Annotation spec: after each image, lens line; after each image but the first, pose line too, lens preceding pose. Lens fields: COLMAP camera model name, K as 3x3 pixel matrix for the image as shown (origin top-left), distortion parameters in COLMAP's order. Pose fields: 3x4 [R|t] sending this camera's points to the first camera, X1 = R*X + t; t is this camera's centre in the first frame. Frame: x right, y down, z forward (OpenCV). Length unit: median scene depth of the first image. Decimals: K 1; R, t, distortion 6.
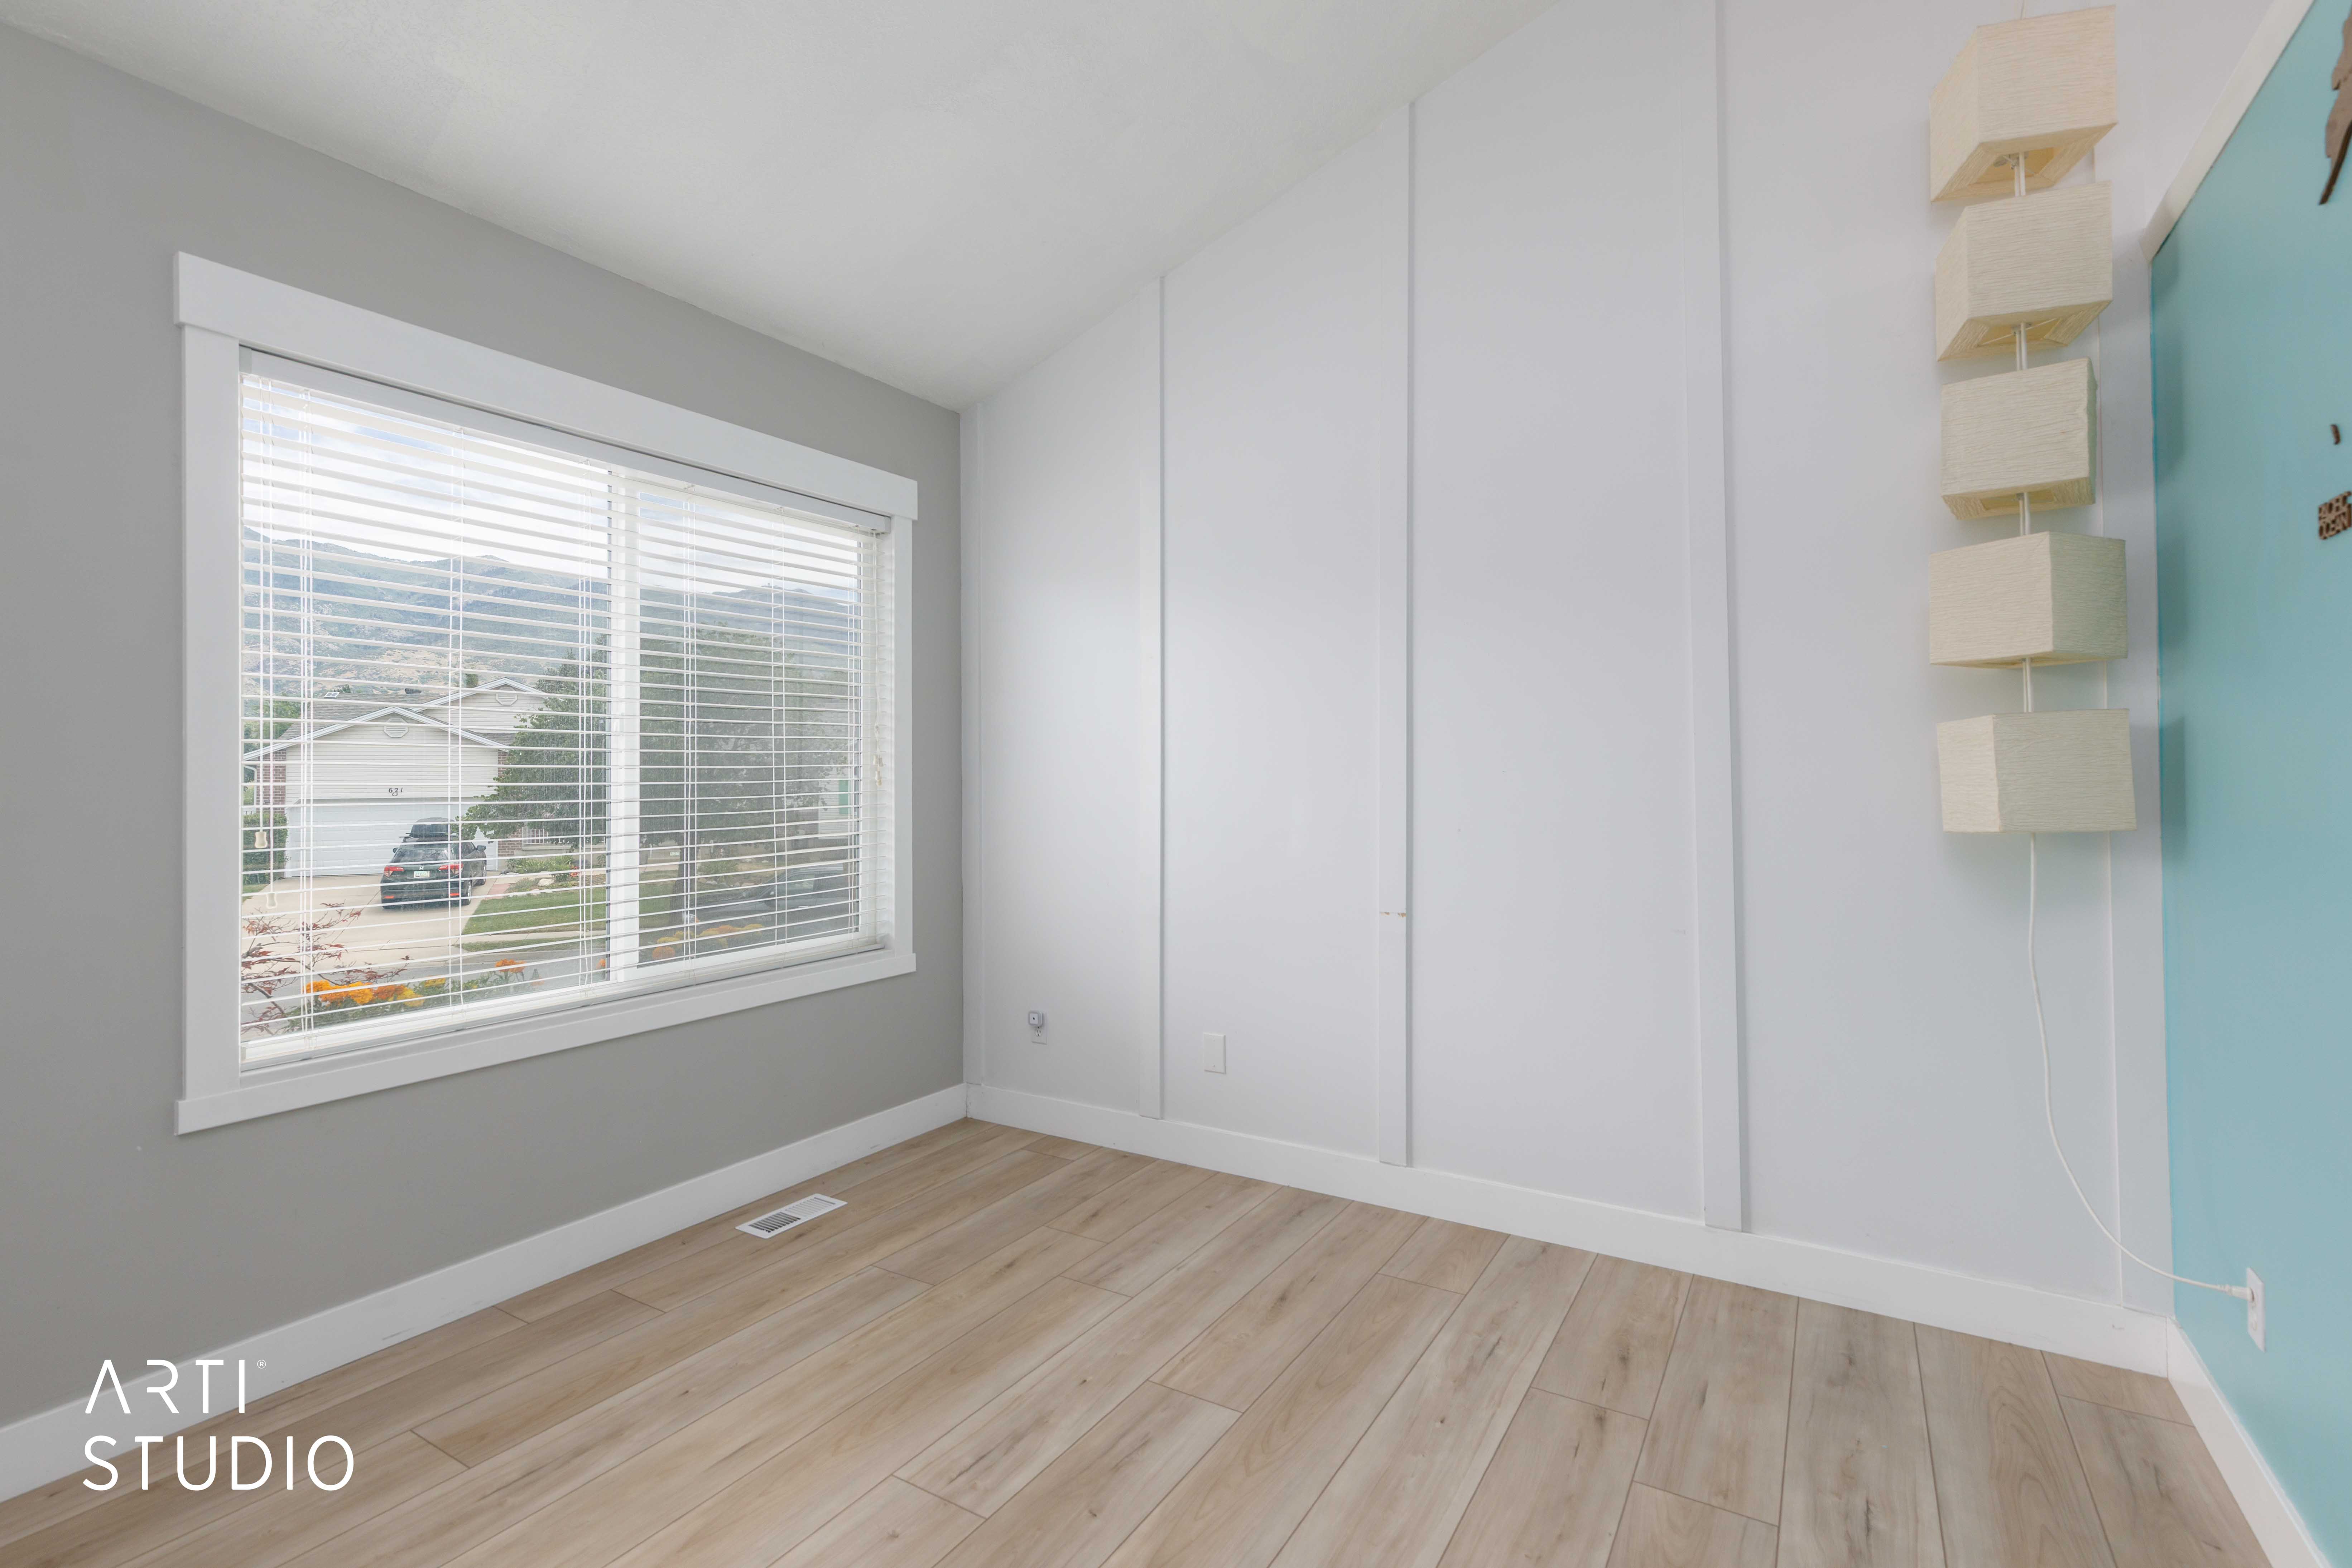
lens RADIAL K [[1066.3, 0, 1170.7], [0, 1066.3, 768.8], [0, 0, 1]] dist [0.013024, -0.004270]
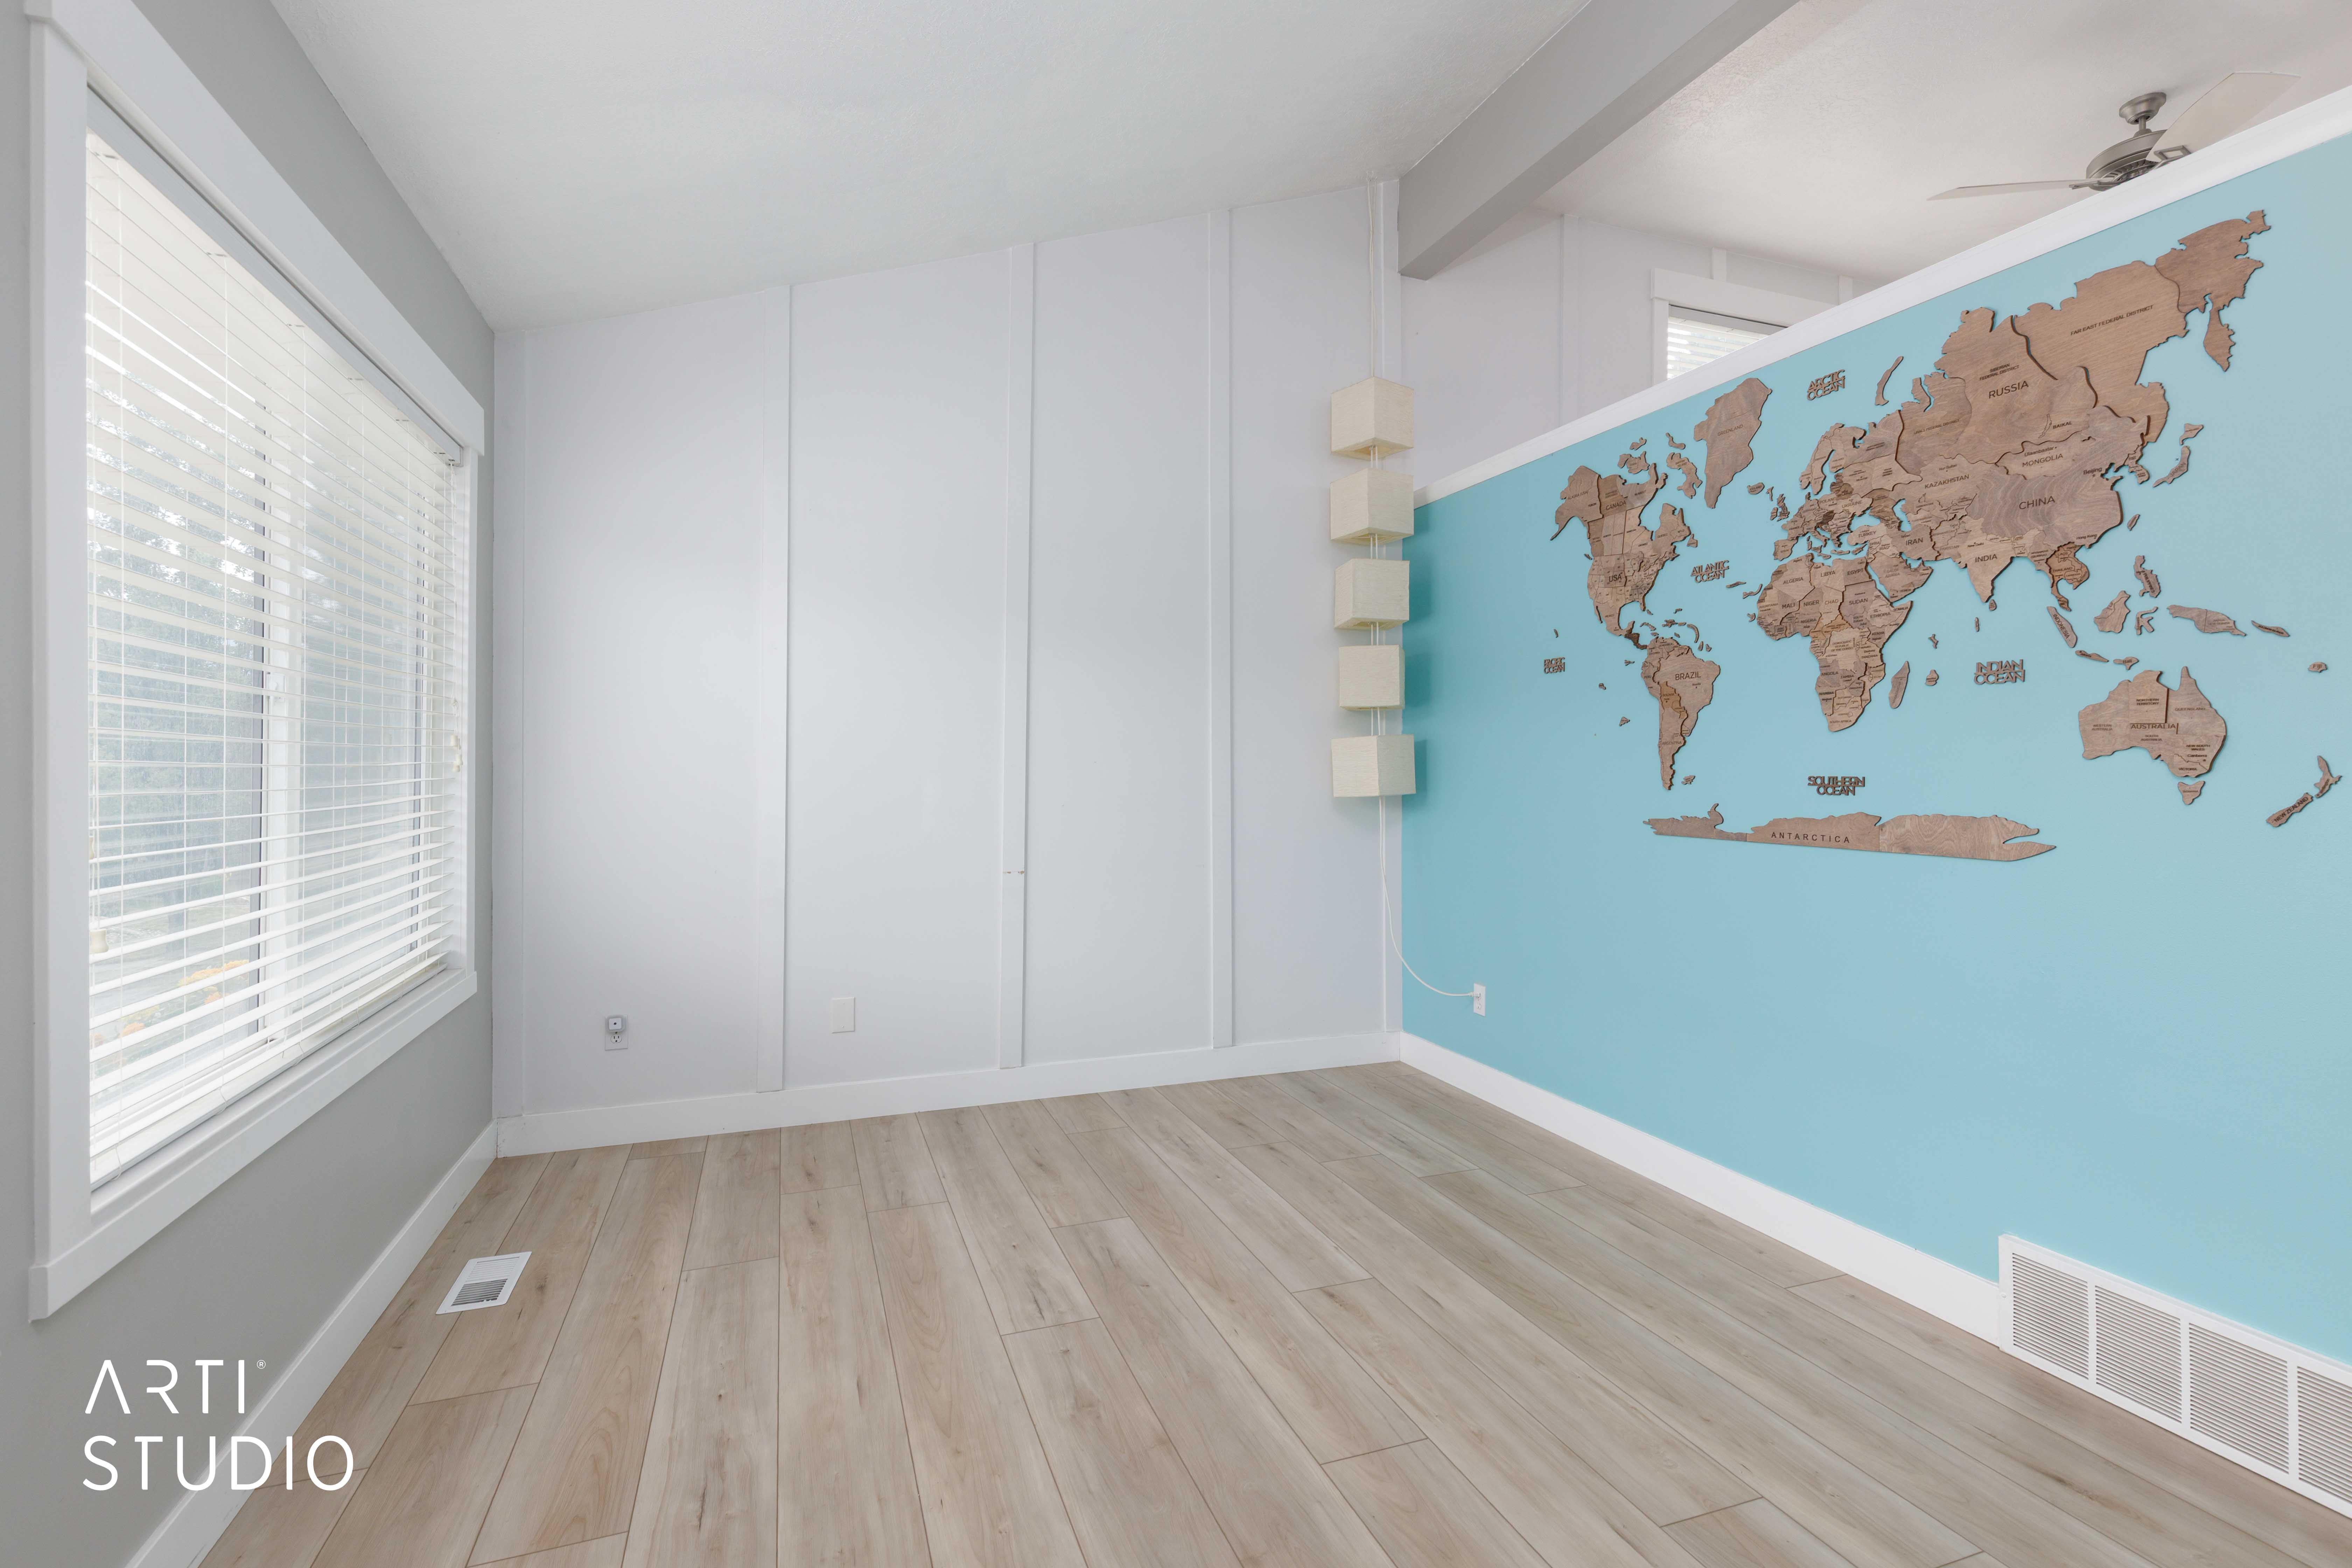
lens RADIAL K [[1066.3, 0, 1150.7], [0, 1066.3, 777.2], [0, 0, 1]] dist [0.013024, -0.004270]
pose [[0.628473, -0.001036, 0.777831, -0.790915], [-0.010273, 0.999901, 0.009633, 0.009091], [-0.777764, -0.014045, 0.628400, 0.082159]]
